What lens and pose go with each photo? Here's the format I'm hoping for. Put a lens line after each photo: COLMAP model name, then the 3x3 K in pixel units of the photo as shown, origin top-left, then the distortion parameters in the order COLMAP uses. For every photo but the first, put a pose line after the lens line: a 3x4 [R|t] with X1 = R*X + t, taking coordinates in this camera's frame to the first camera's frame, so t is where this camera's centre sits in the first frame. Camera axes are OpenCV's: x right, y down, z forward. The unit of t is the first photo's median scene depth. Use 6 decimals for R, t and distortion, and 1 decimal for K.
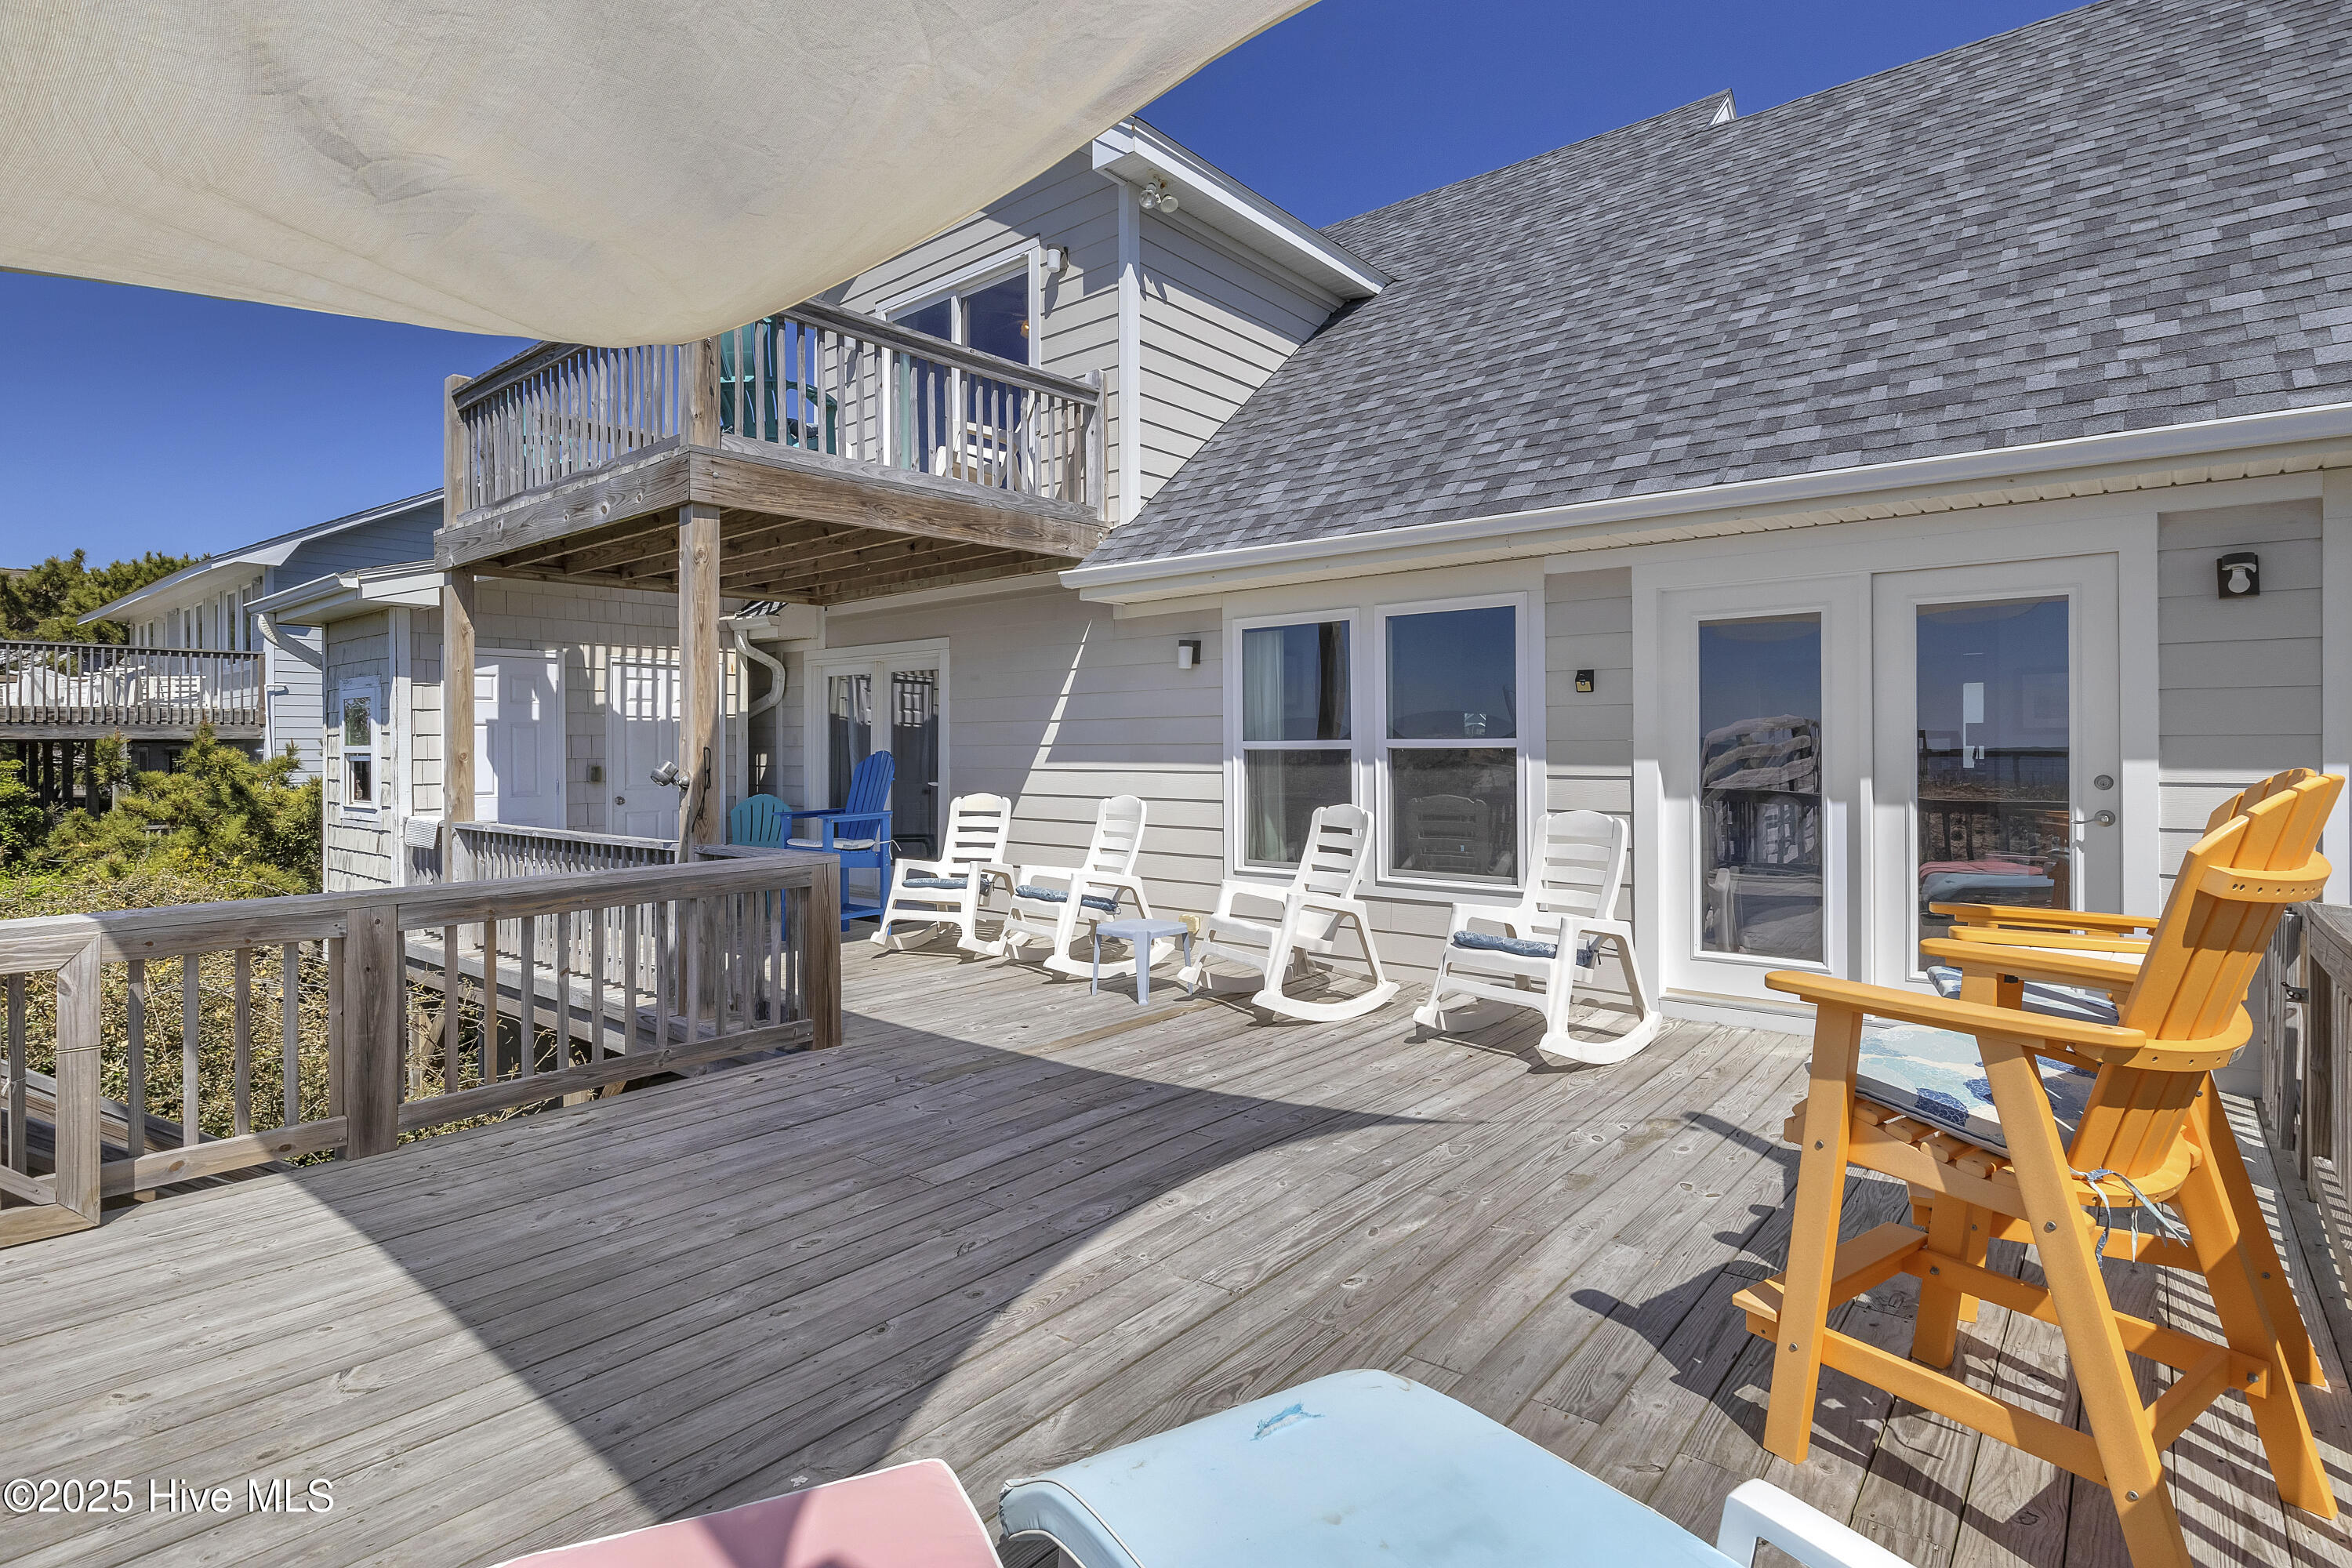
lens RADIAL K [[1163.2, 0, 1176.8], [0, 1163.2, 764.1], [0, 0, 1]] dist [-0.009370, 0.000659]
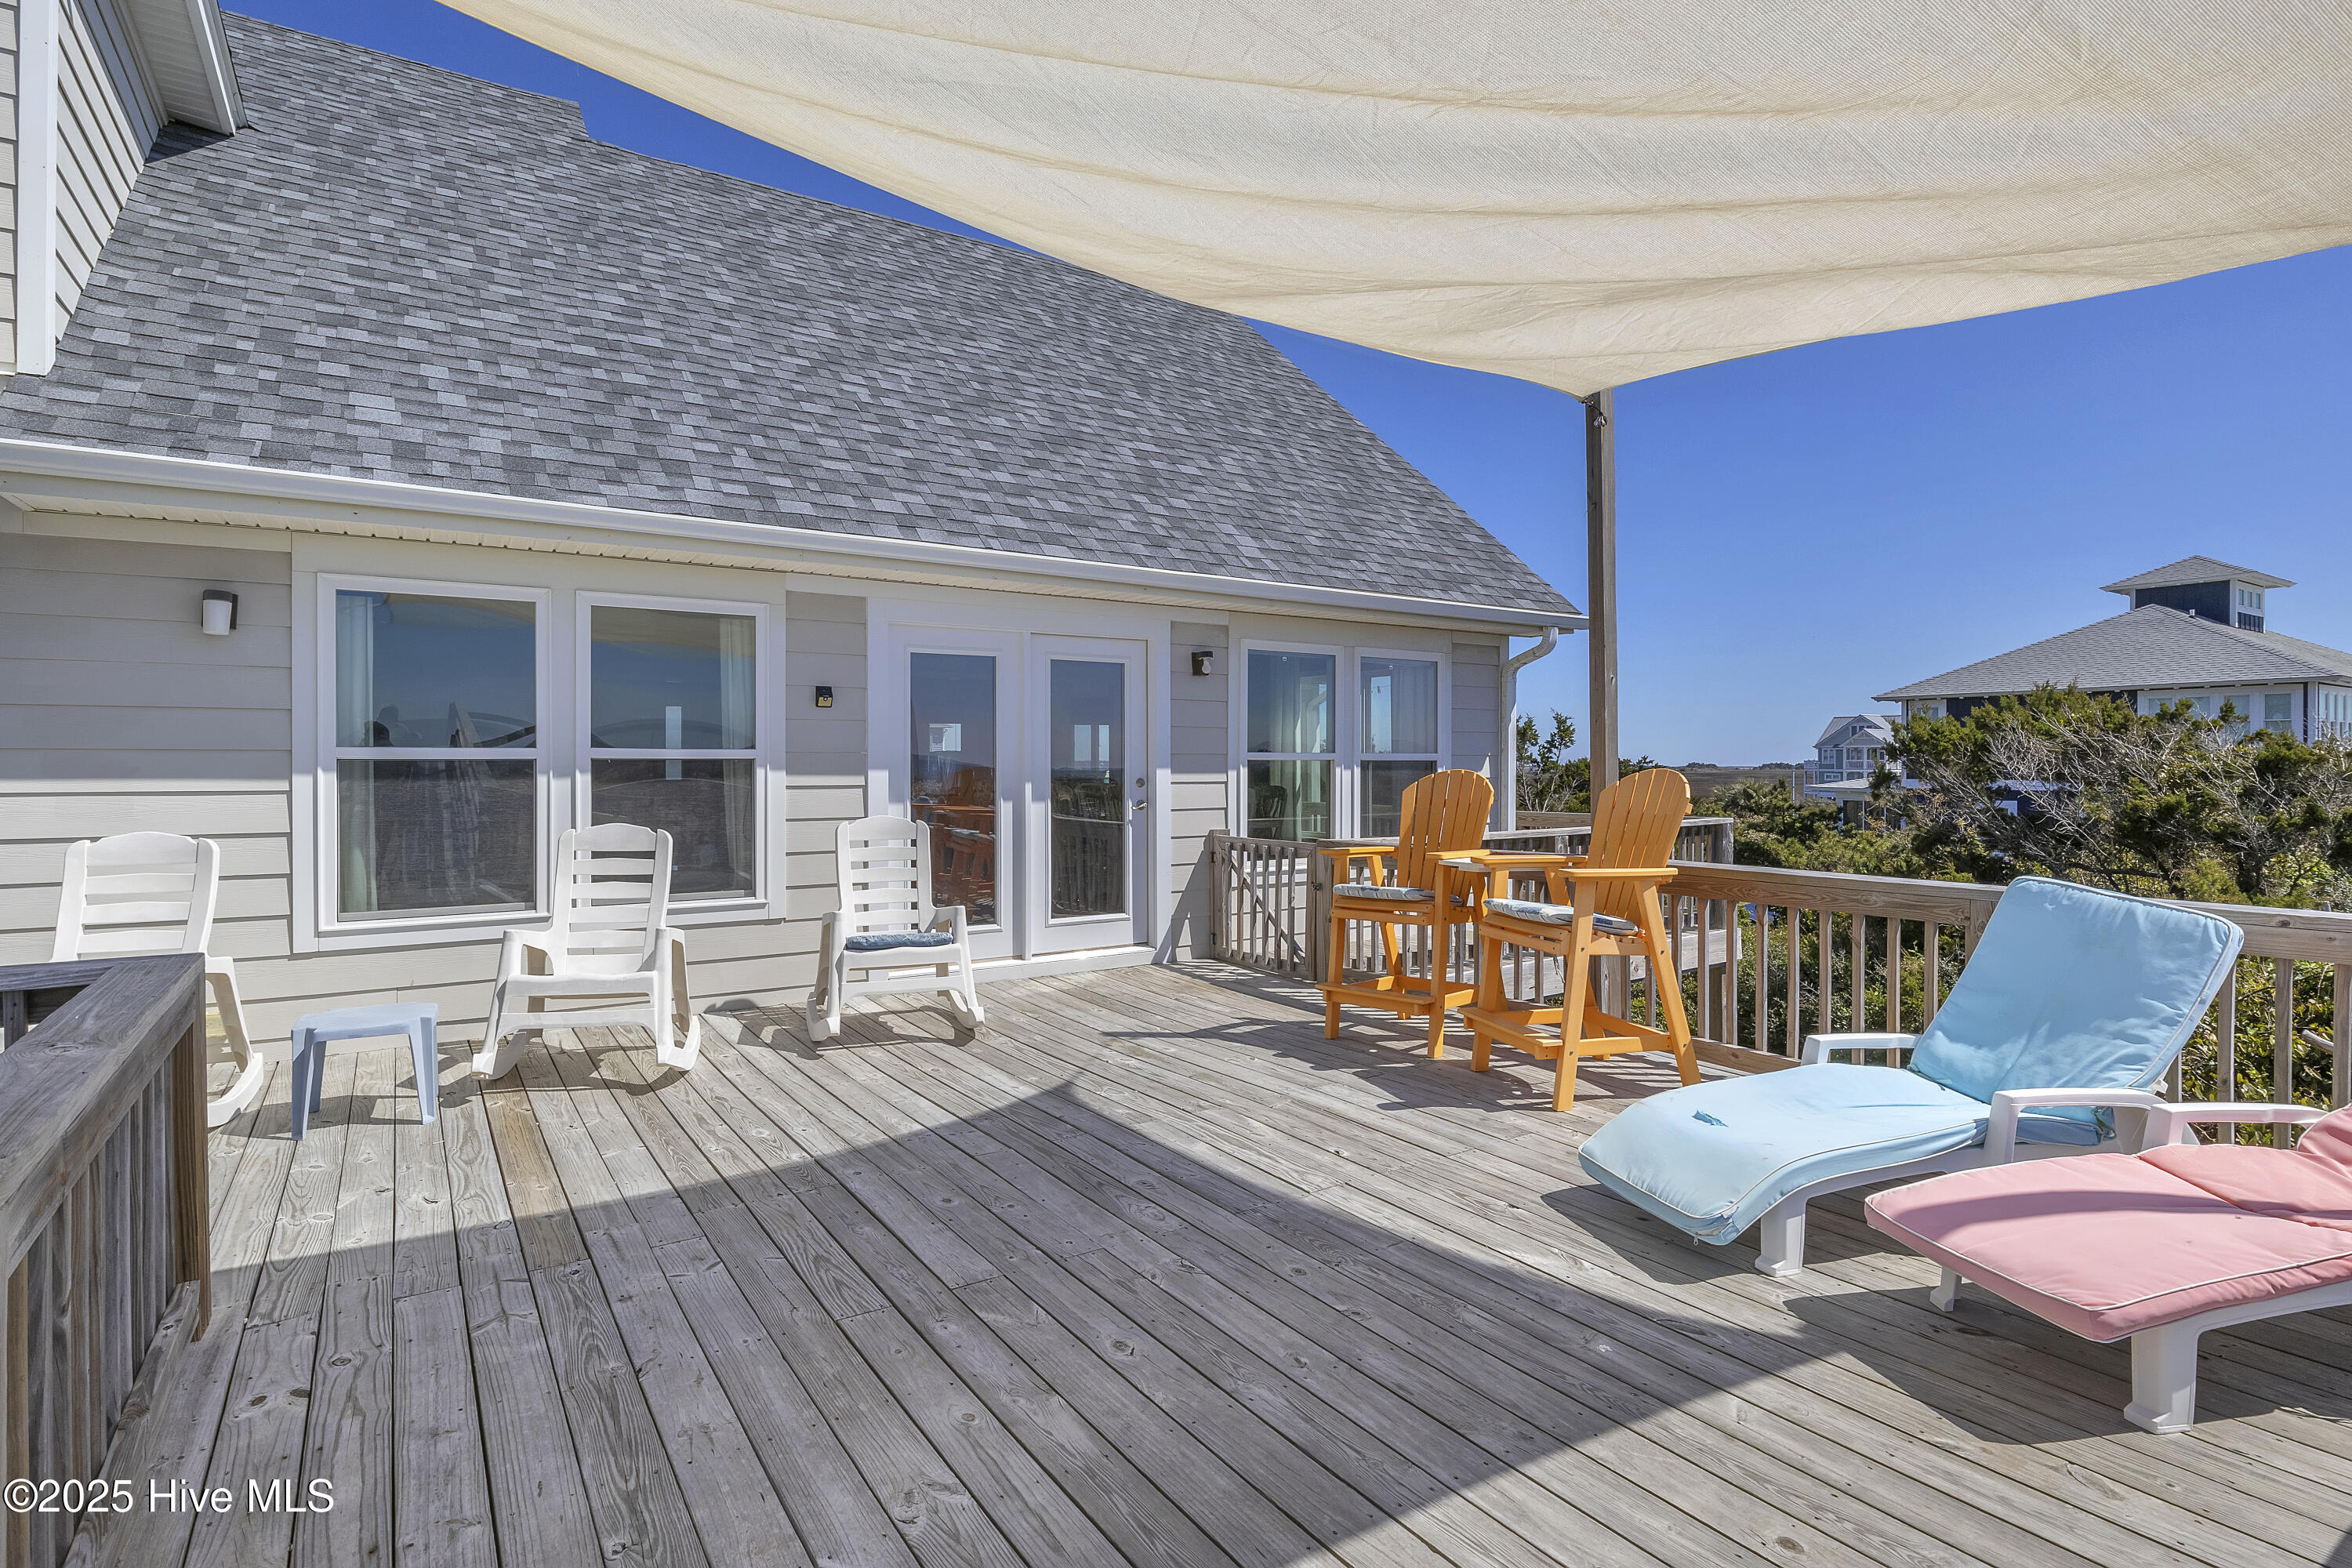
lens RADIAL K [[1163.2, 0, 1176.8], [0, 1163.2, 764.1], [0, 0, 1]] dist [-0.009370, 0.000659]
pose [[0.296180, 0.001726, 0.955131, -0.603149], [0.009552, 0.999943, -0.004769, -0.000899], [-0.955085, 0.010536, 0.296146, 0.389638]]
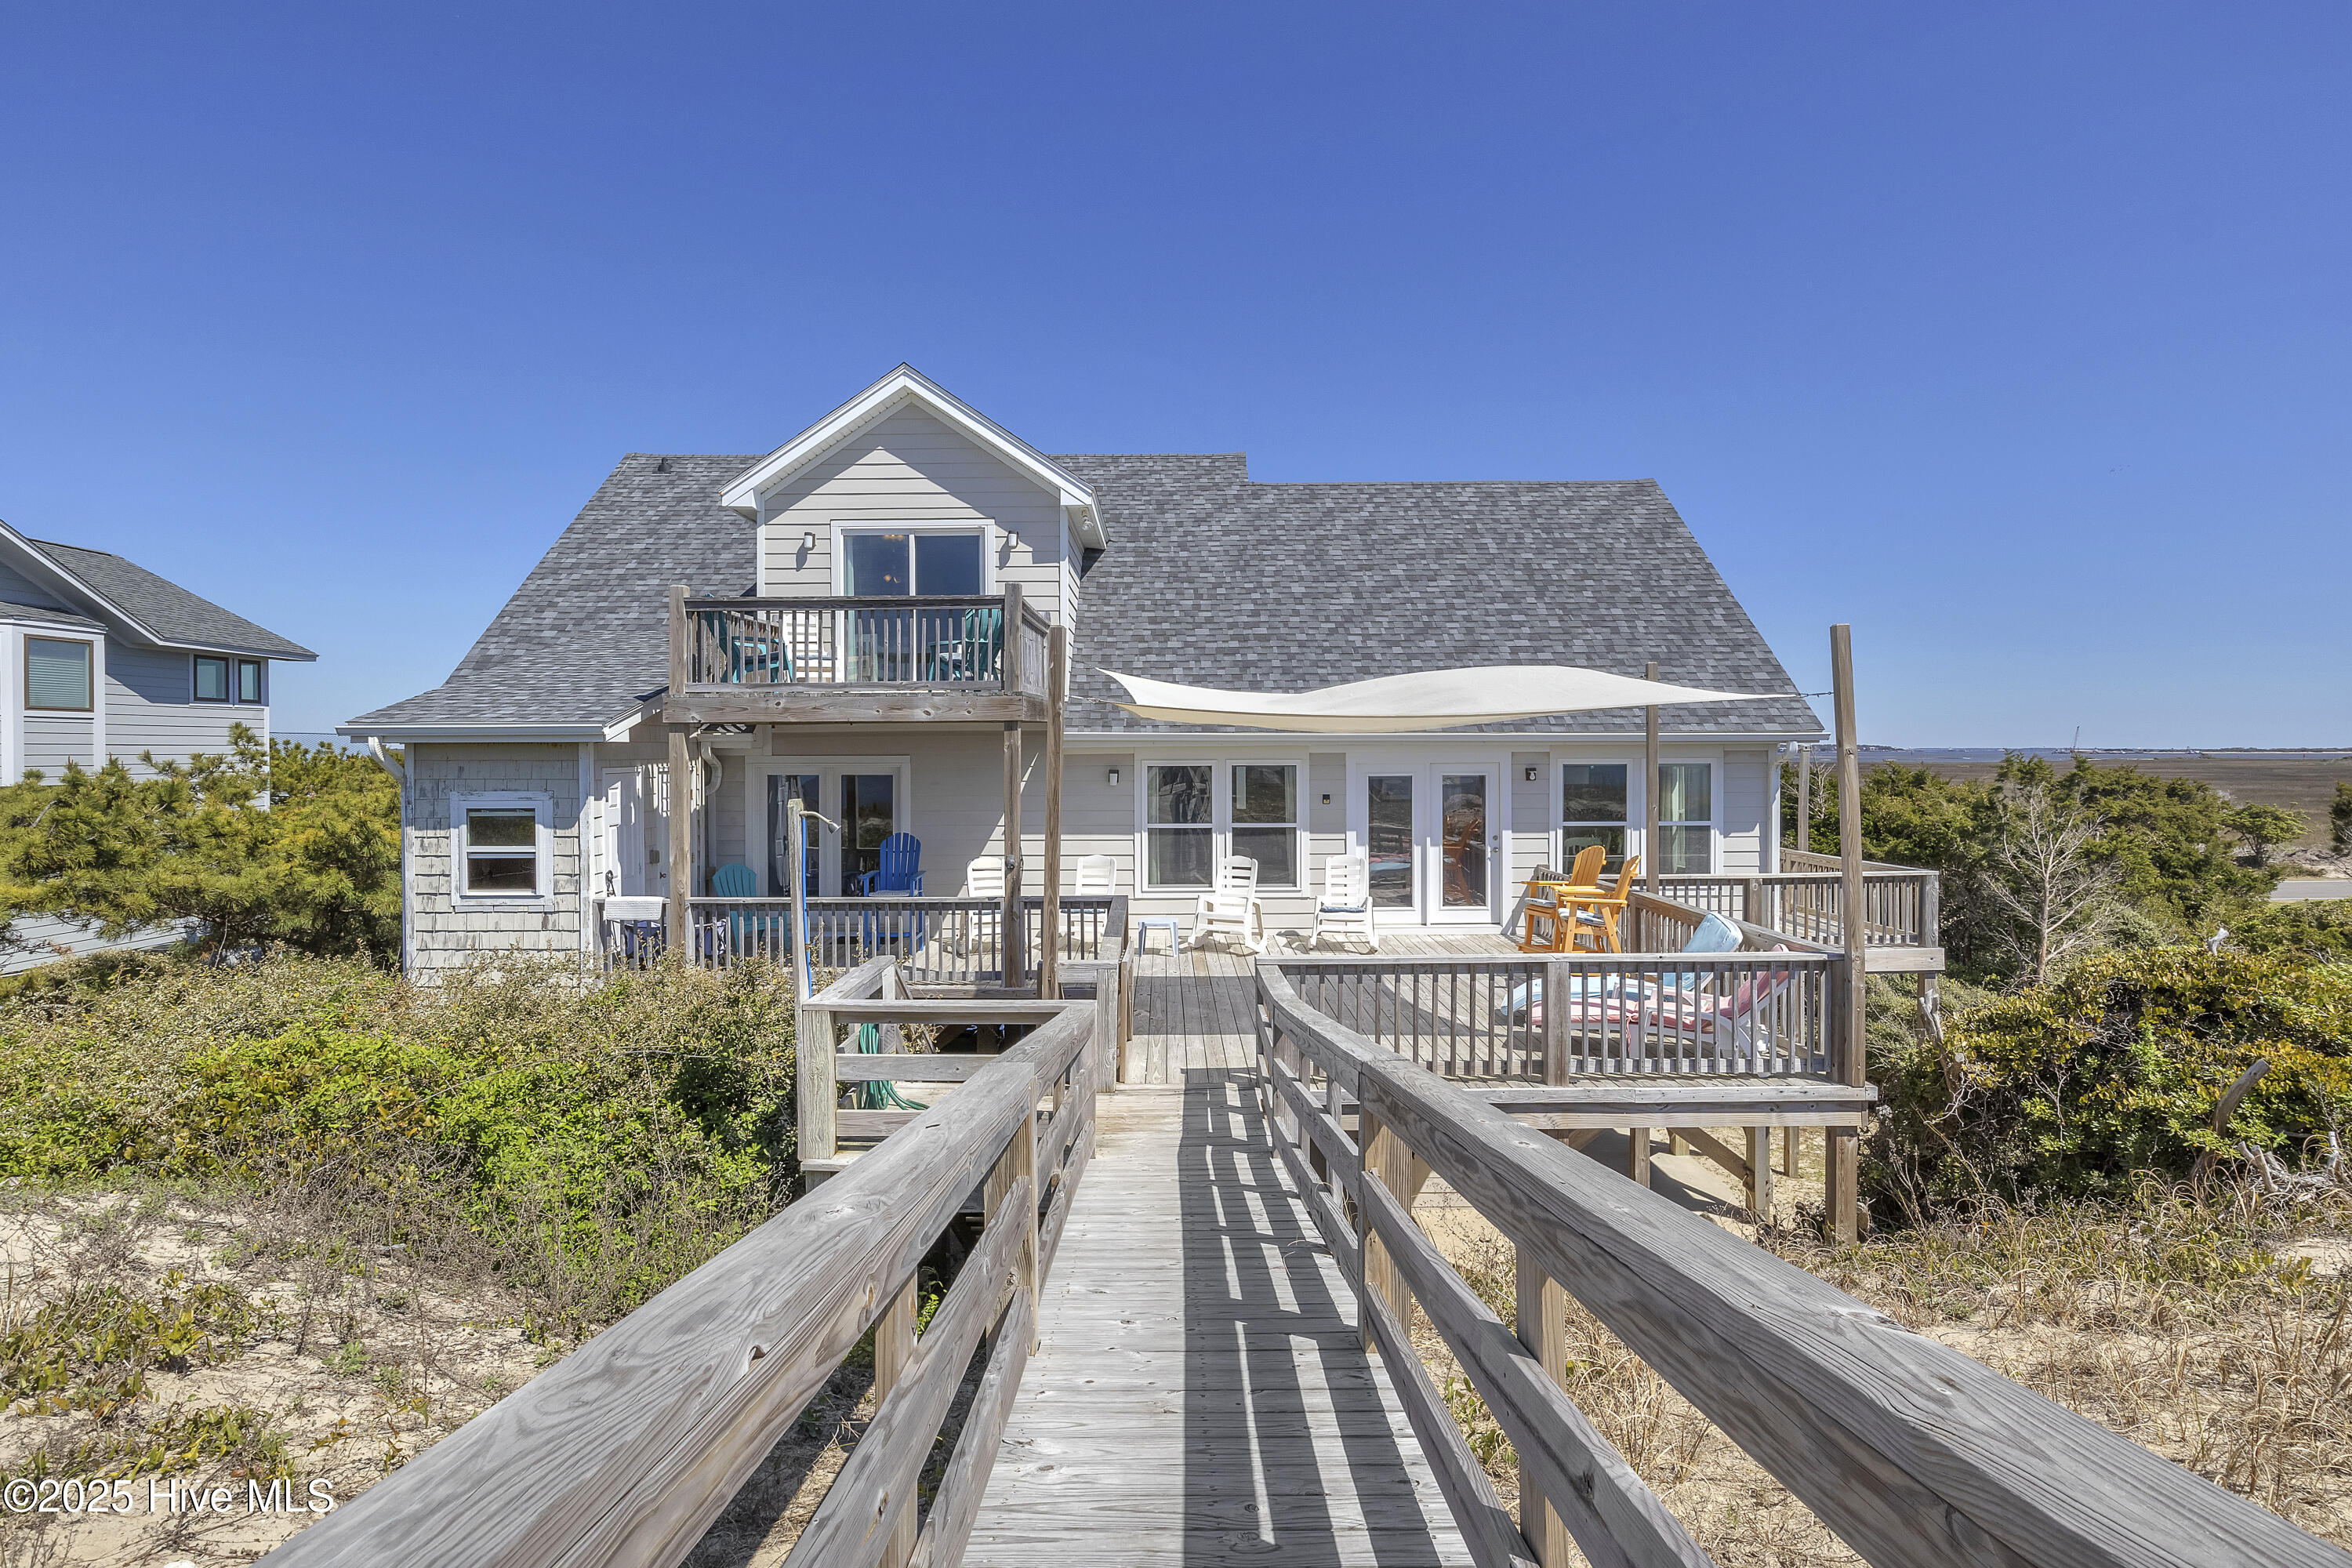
lens RADIAL K [[1163.2, 0, 1176.8], [0, 1163.2, 764.1], [0, 0, 1]] dist [-0.009370, 0.000659]
pose [[0.772473, -0.007145, 0.635007, -1.466851], [0.008727, 0.999962, 0.000635, -0.154051], [-0.634988, 0.005051, 0.772506, -0.680201]]
